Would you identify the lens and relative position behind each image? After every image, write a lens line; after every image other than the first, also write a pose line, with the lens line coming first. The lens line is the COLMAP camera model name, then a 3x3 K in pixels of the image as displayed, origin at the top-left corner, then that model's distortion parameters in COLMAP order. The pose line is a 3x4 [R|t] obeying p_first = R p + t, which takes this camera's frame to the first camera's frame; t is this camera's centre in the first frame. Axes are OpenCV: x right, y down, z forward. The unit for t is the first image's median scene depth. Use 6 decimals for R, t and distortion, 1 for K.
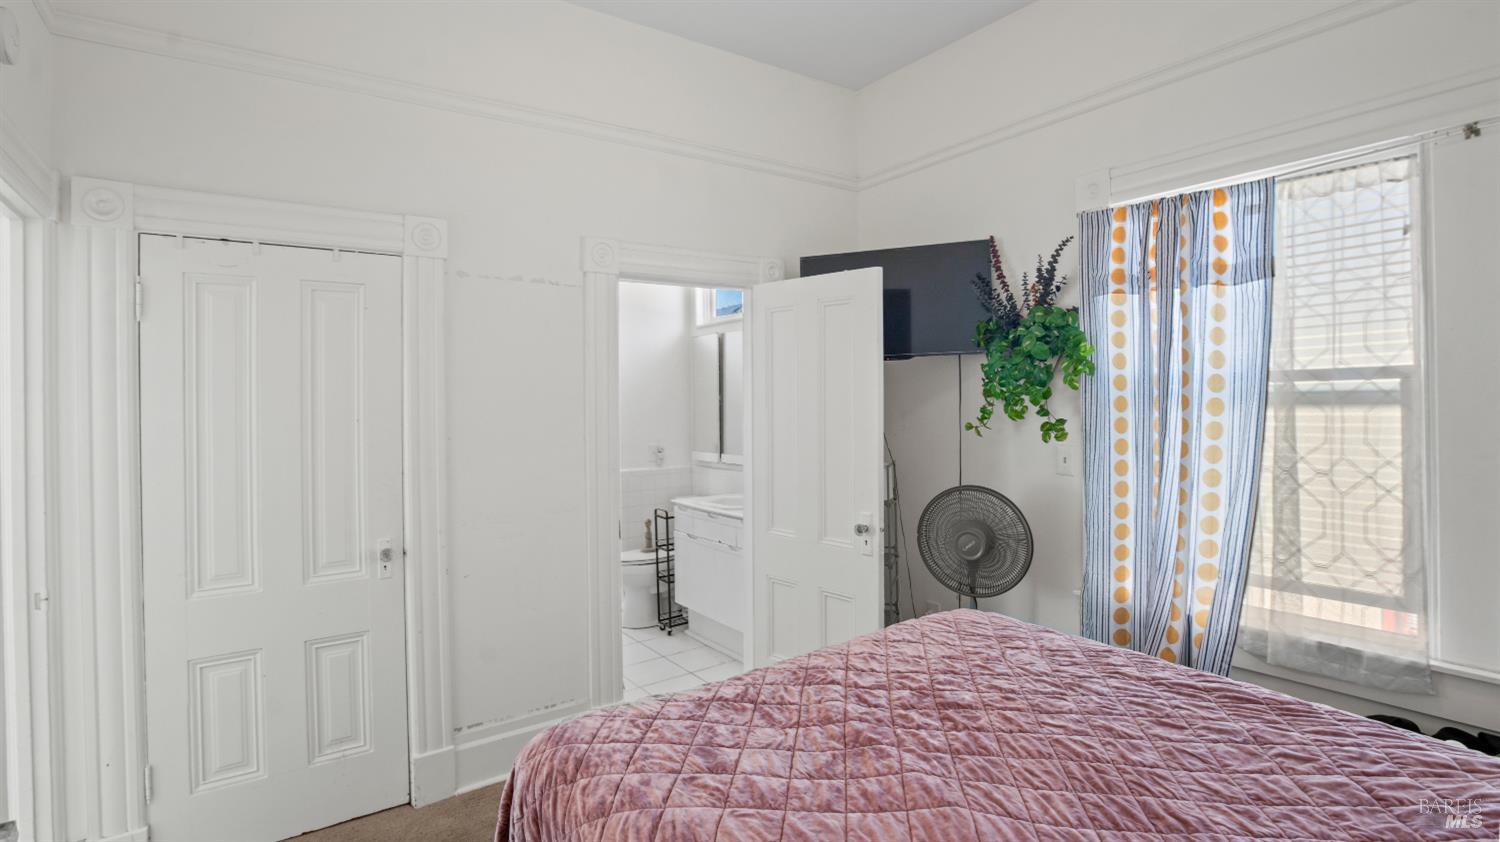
lens RADIAL K [[713.3, 0, 754.5], [0, 713.3, 393.6], [0, 0, 1]] dist [-0.025814, 0.000462]
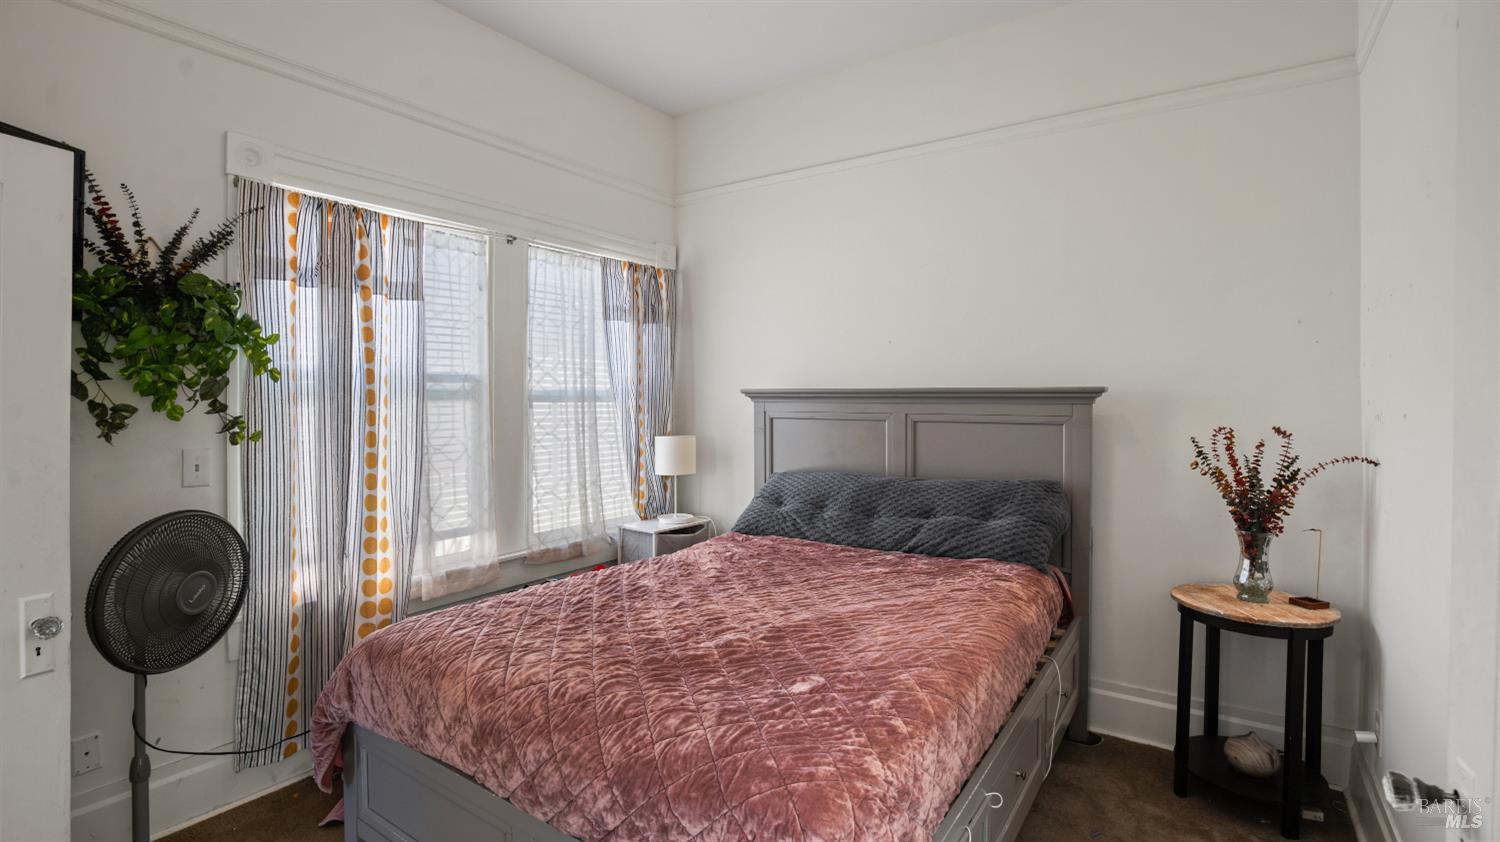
lens RADIAL K [[694.6, 0, 748.8], [0, 694.6, 389.5], [0, 0, 1]] dist [-0.027209, 0.000779]
pose [[-0.326523, 0.017444, 0.945028, -0.597724], [-0.014611, 0.999617, -0.023500, 0.016294], [-0.945076, -0.021481, -0.326143, 0.778773]]
